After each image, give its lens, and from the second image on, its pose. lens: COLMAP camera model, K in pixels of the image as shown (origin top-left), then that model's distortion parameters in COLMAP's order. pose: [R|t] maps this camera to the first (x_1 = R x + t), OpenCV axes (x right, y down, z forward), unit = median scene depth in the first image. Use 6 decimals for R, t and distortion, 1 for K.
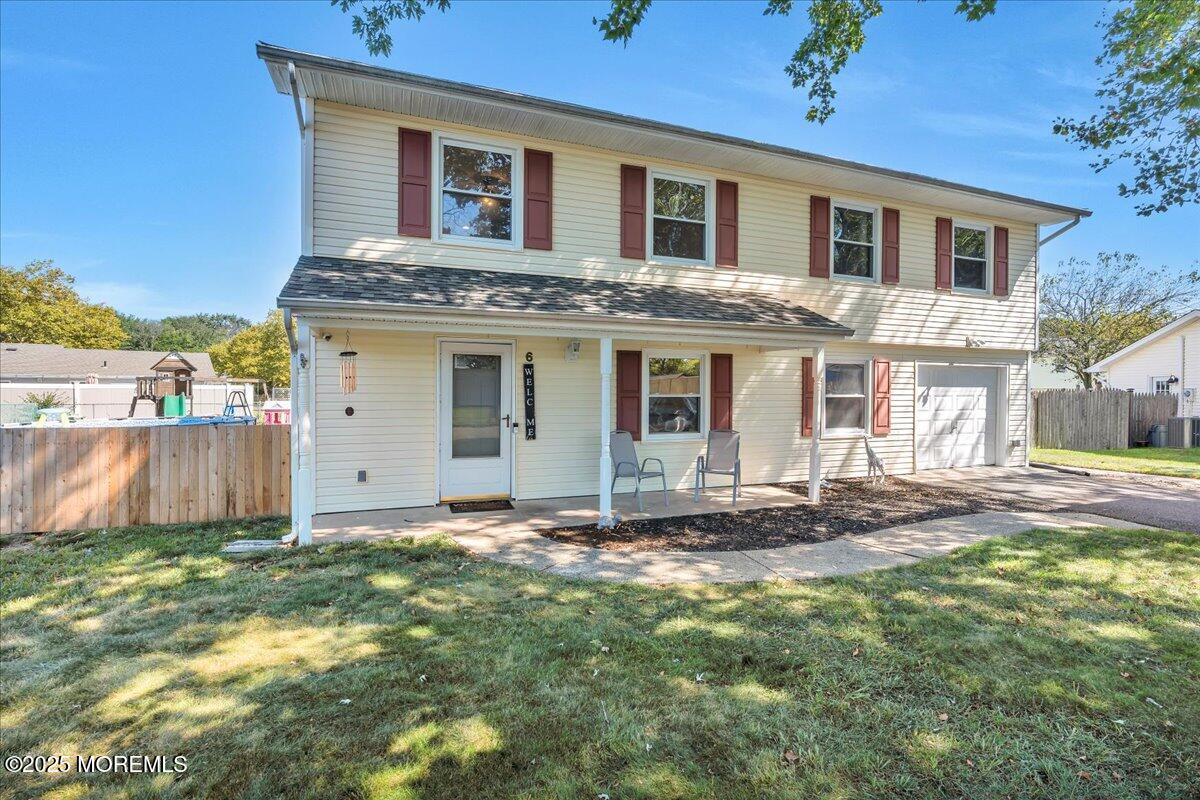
lens RADIAL K [[448.3, 0, 600.0], [0, 448.3, 400.0], [0, 0, 1]] dist [0.000518, 0.000122]
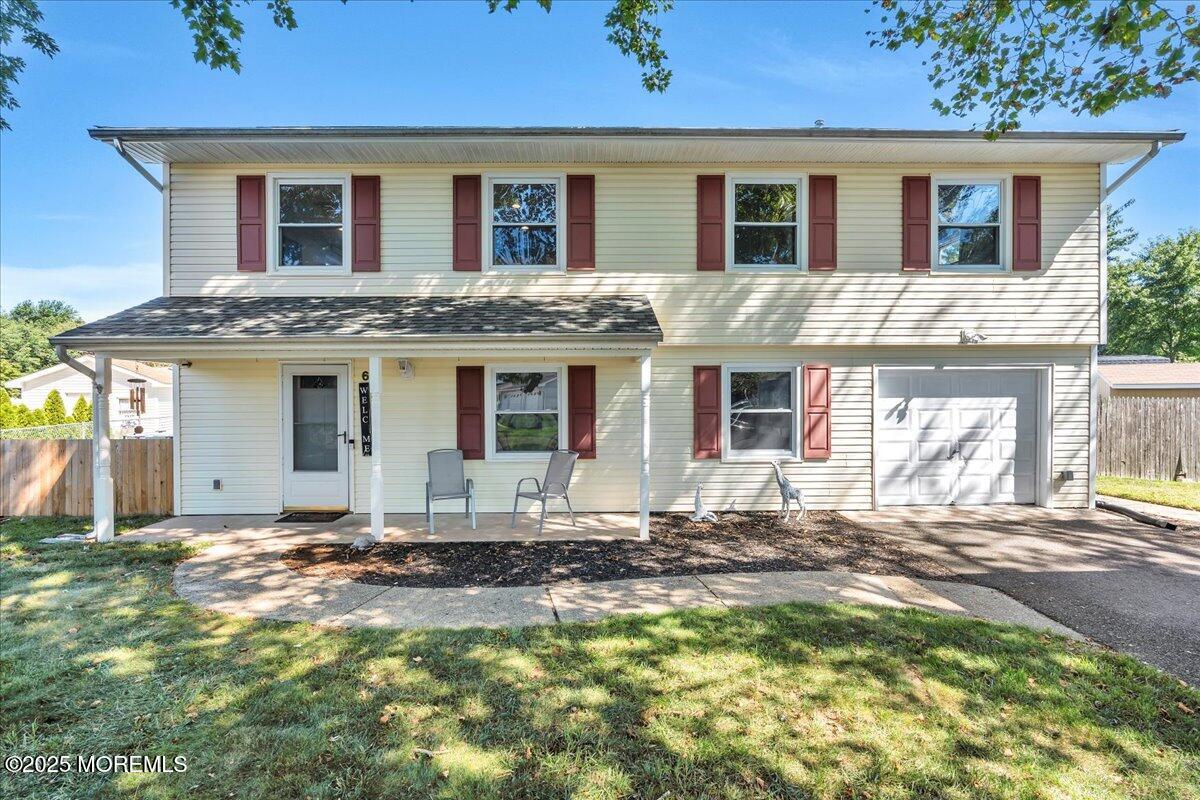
lens RADIAL K [[435.2, 0, 599.6], [0, 435.2, 416.0], [0, 0, 1]] dist [-0.001152, -0.000020]
pose [[0.957672, -0.005445, -0.287810, 0.560870], [0.004500, 0.999982, -0.003947, 0.002272], [0.287826, 0.002485, 0.957679, 0.167550]]
